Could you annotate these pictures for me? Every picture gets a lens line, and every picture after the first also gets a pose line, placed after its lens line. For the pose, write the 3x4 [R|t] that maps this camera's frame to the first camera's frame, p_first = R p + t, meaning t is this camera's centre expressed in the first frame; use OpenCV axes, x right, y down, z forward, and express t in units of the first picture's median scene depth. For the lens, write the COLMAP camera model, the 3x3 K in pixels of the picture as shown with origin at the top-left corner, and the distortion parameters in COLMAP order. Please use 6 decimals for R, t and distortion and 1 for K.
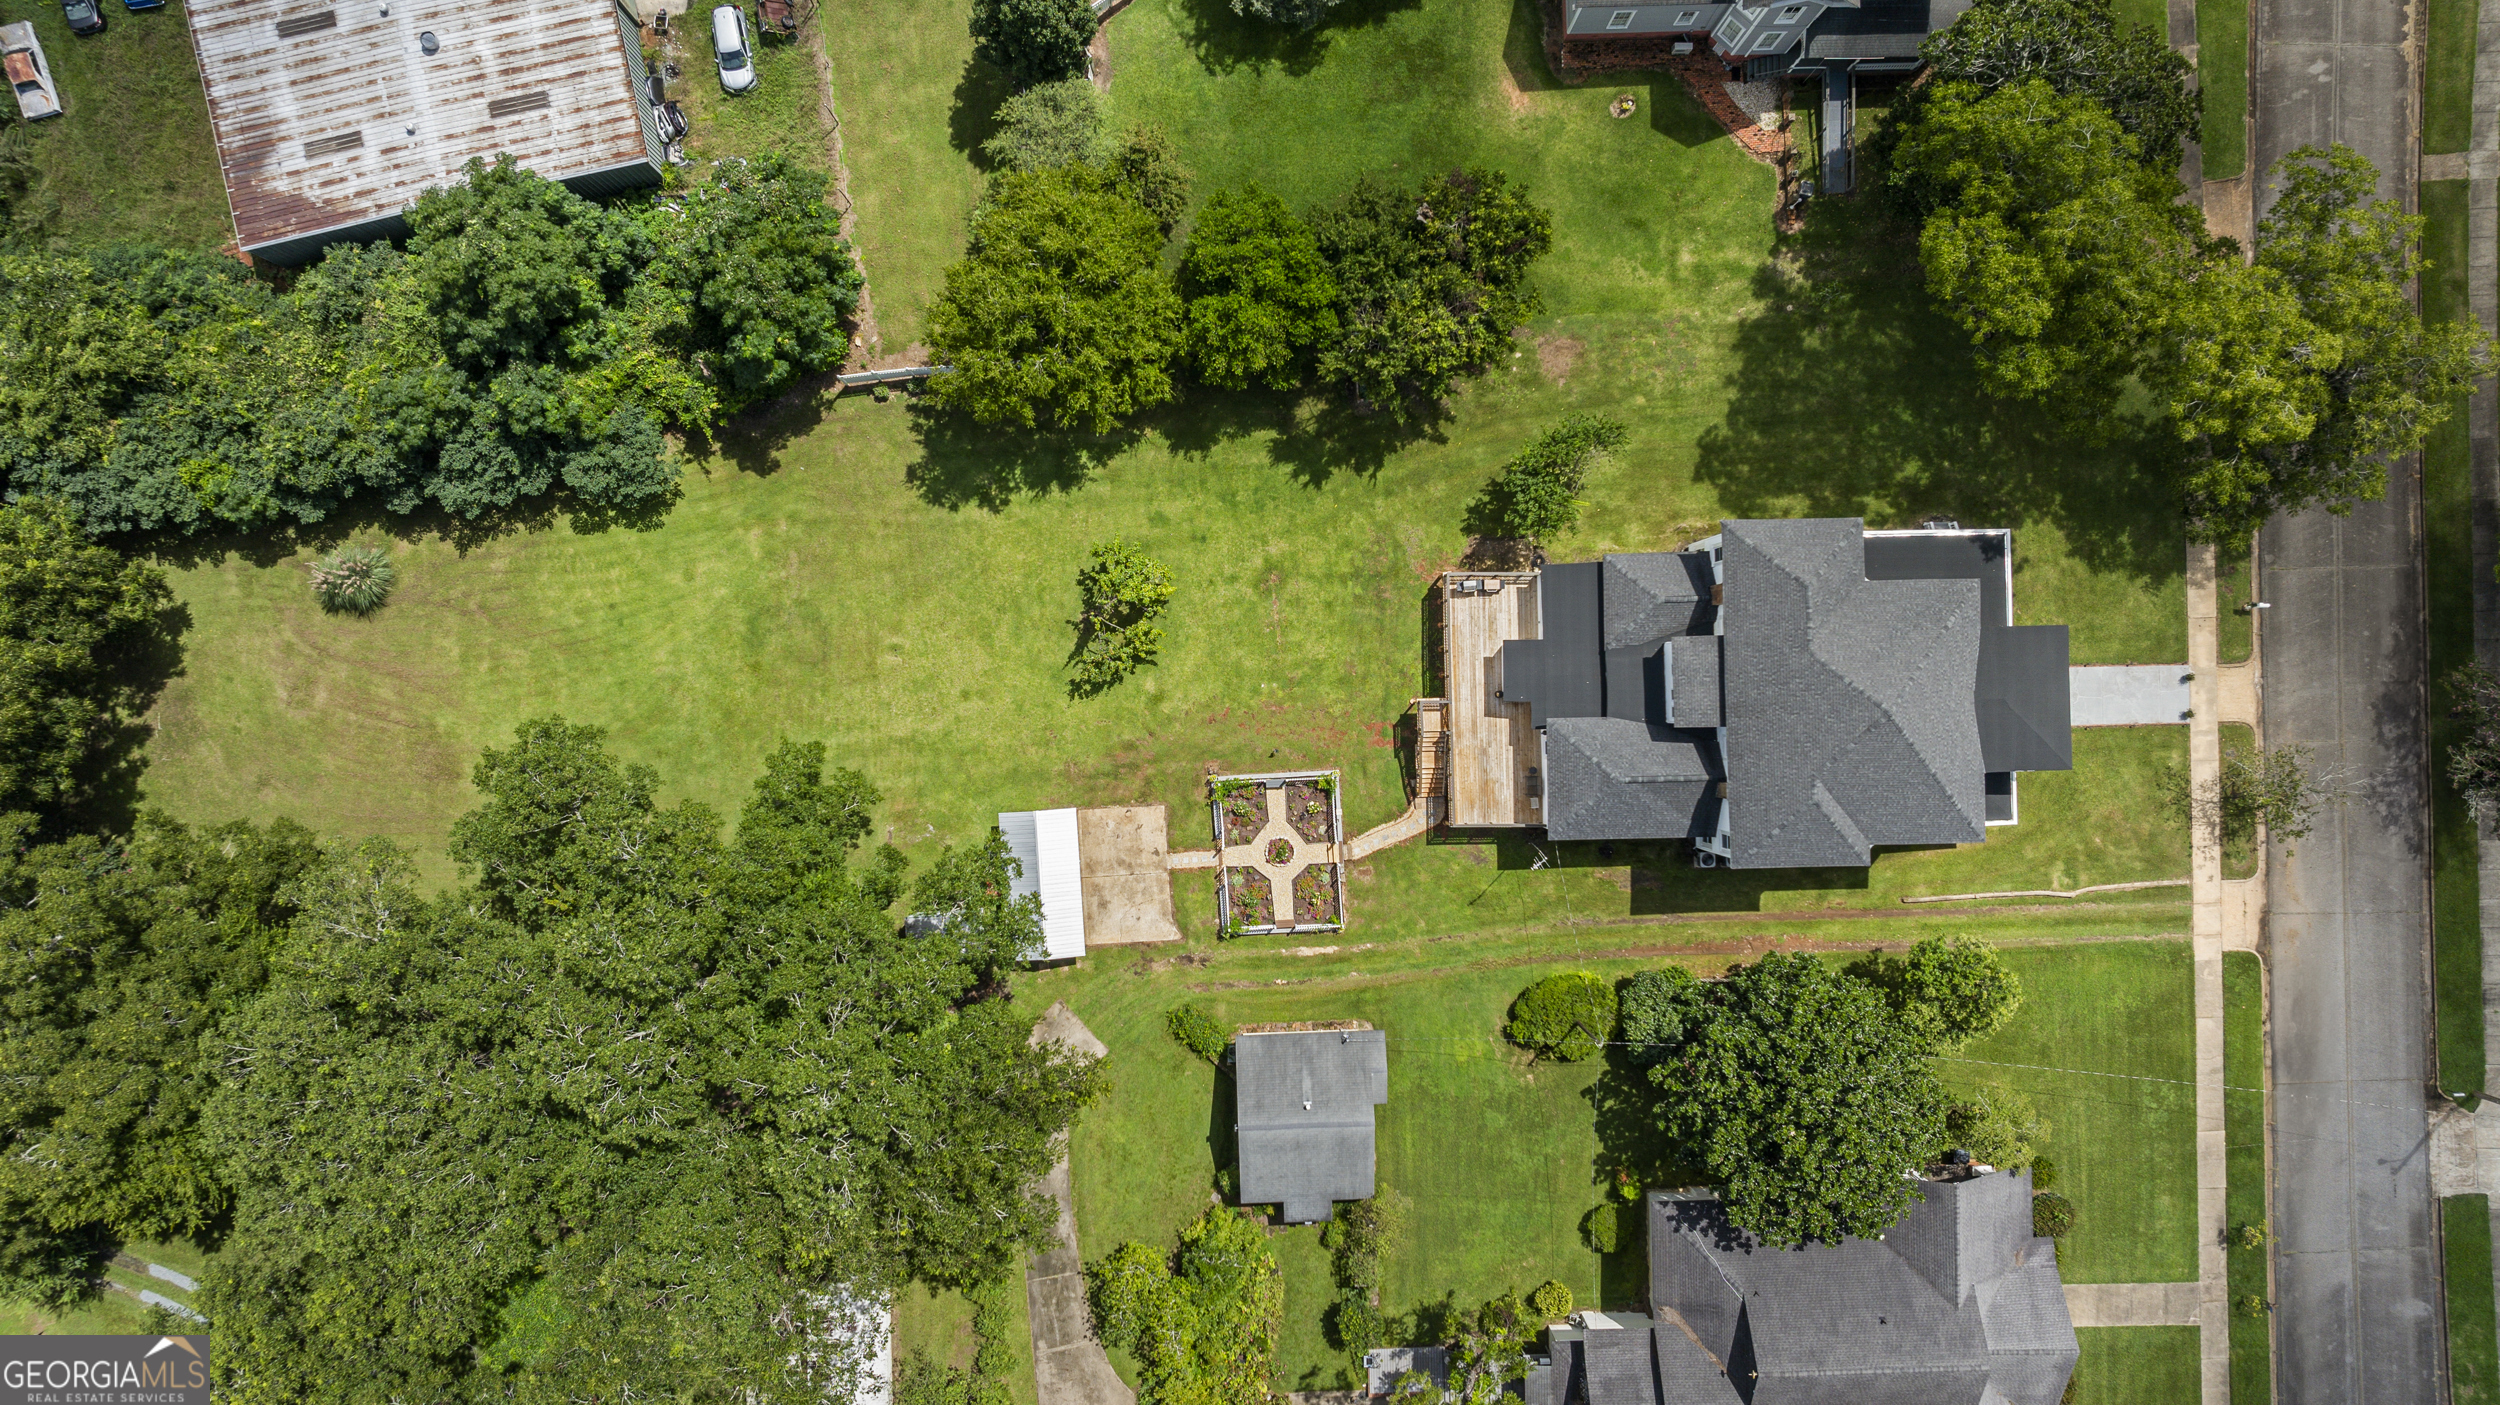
lens RADIAL K [[1752.6, 0, 1250.0], [0, 1752.6, 702.5], [0, 0, 1]] dist [-0.023220, 0.002528]
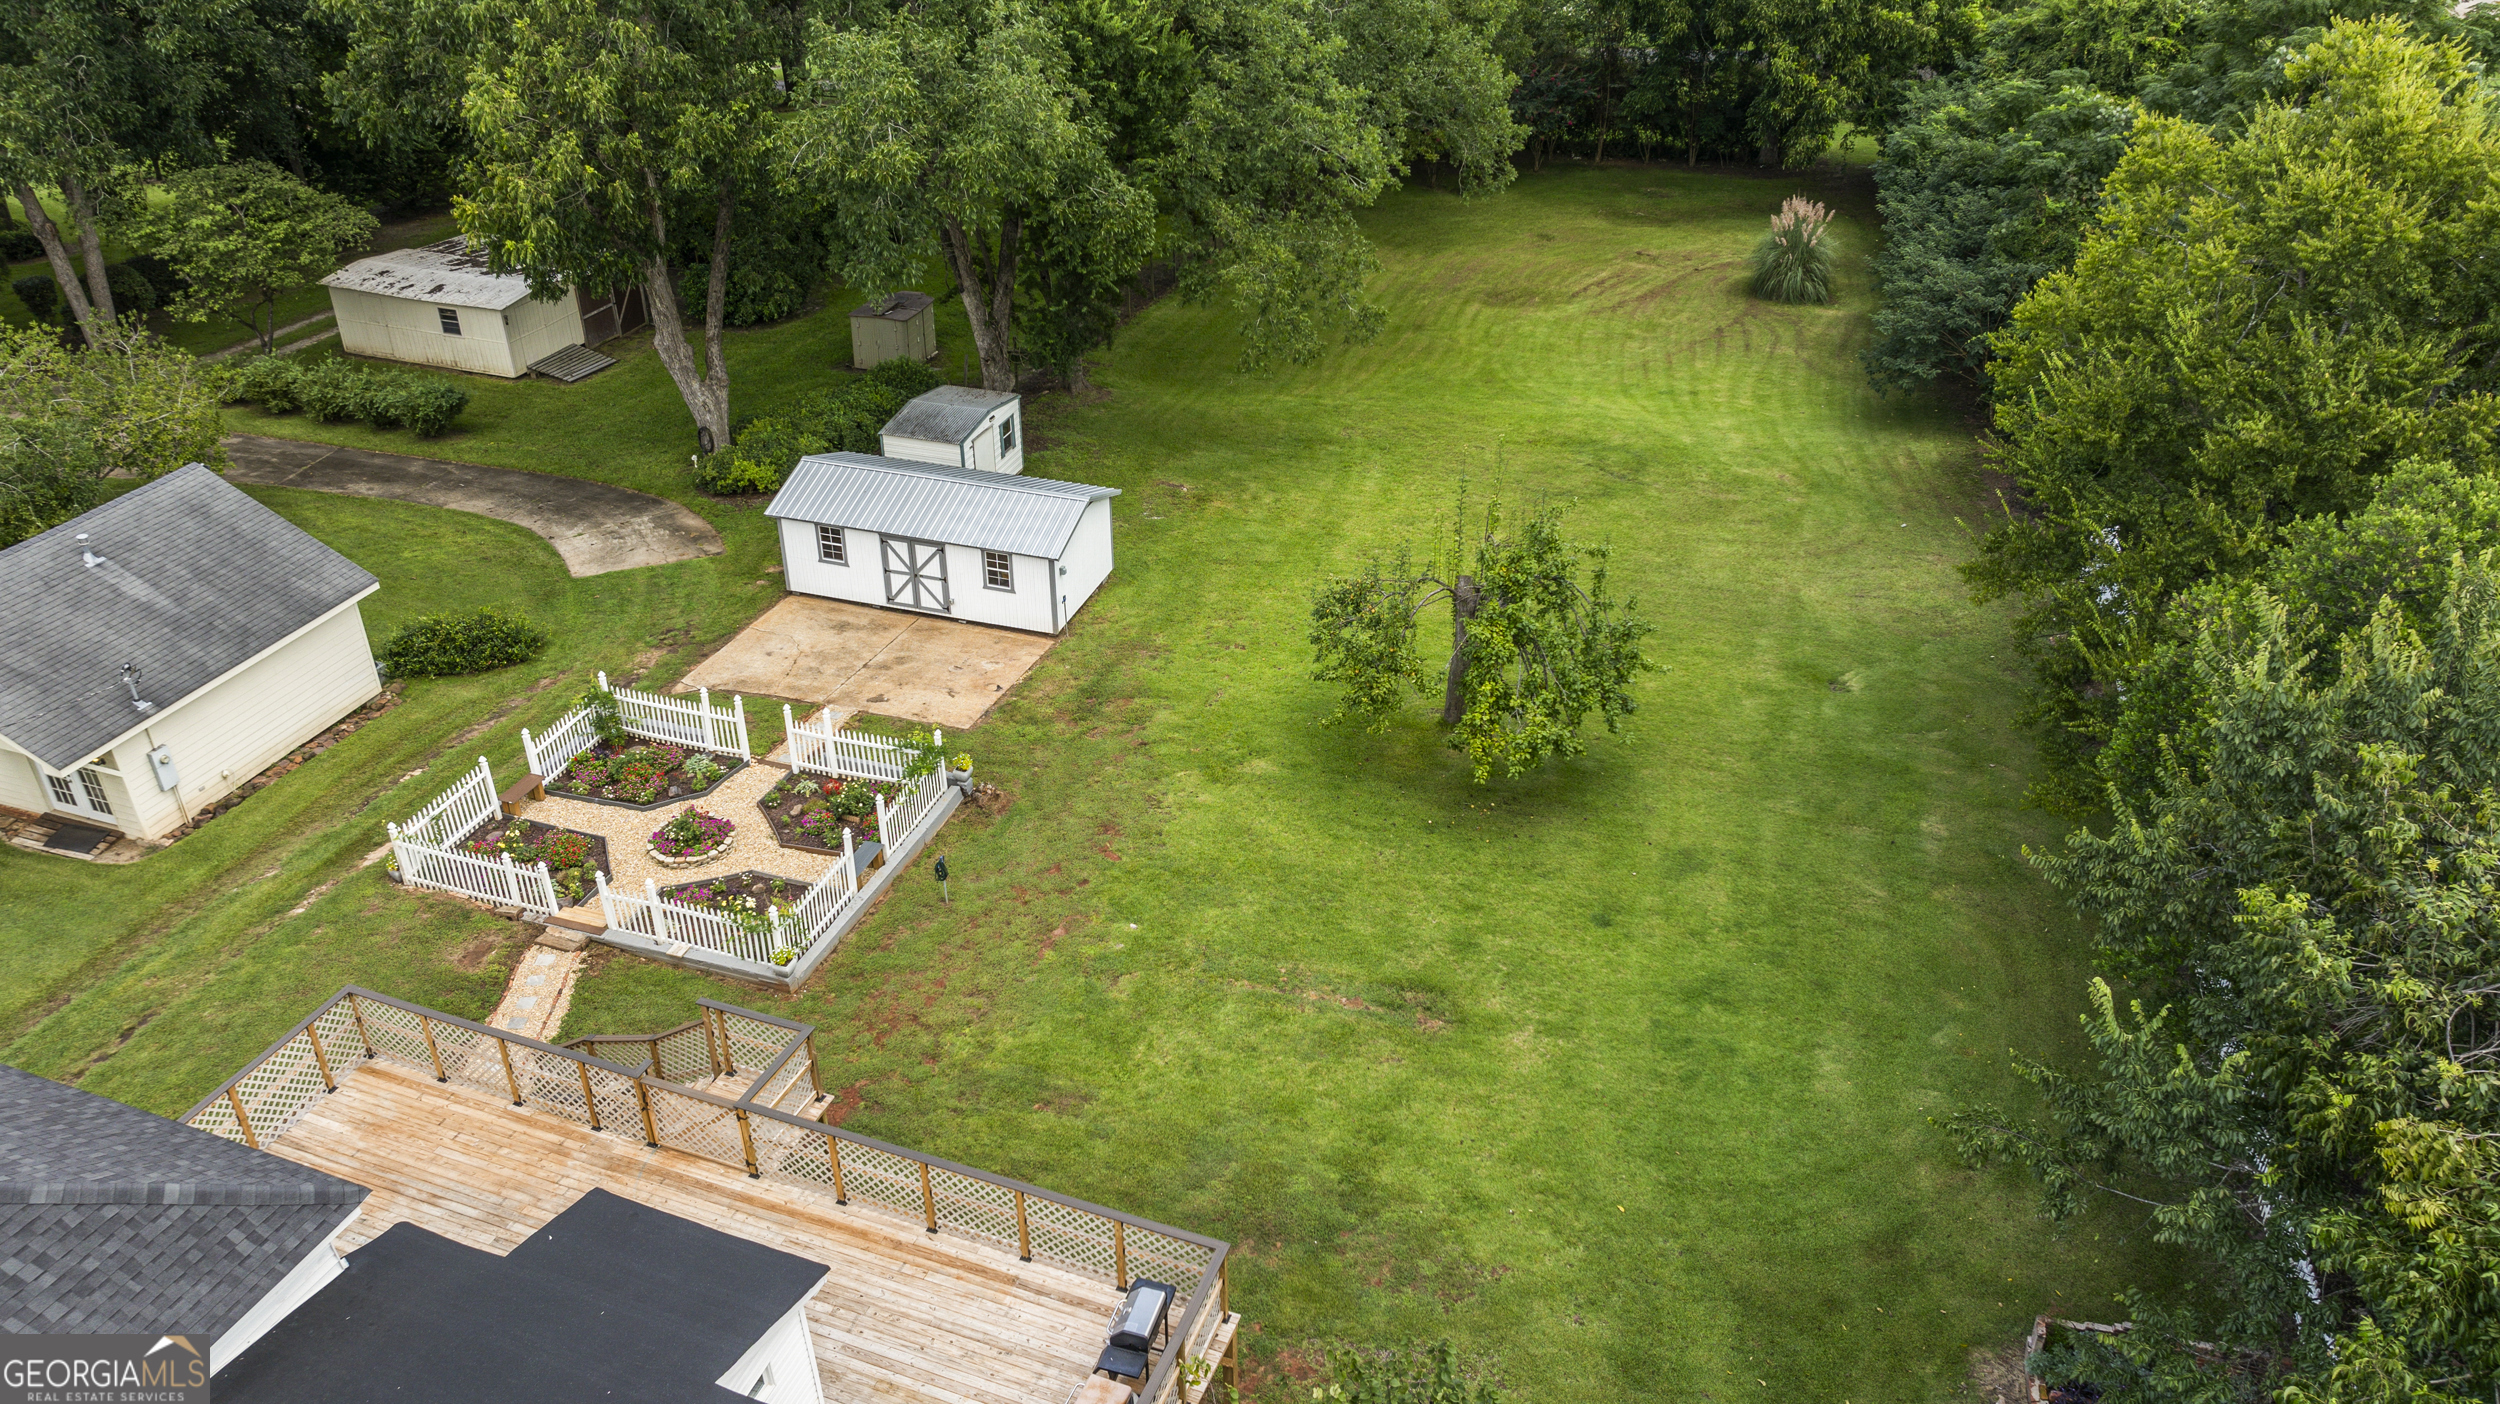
lens RADIAL K [[1752.6, 0, 1250.0], [0, 1752.6, 702.0], [0, 0, 1]] dist [-0.023220, 0.002528]
pose [[-0.369610, 0.473126, -0.799713, 0.252066], [-0.929084, -0.175345, 0.325664, -0.135621], [0.013854, 0.863369, 0.504383, 0.804188]]
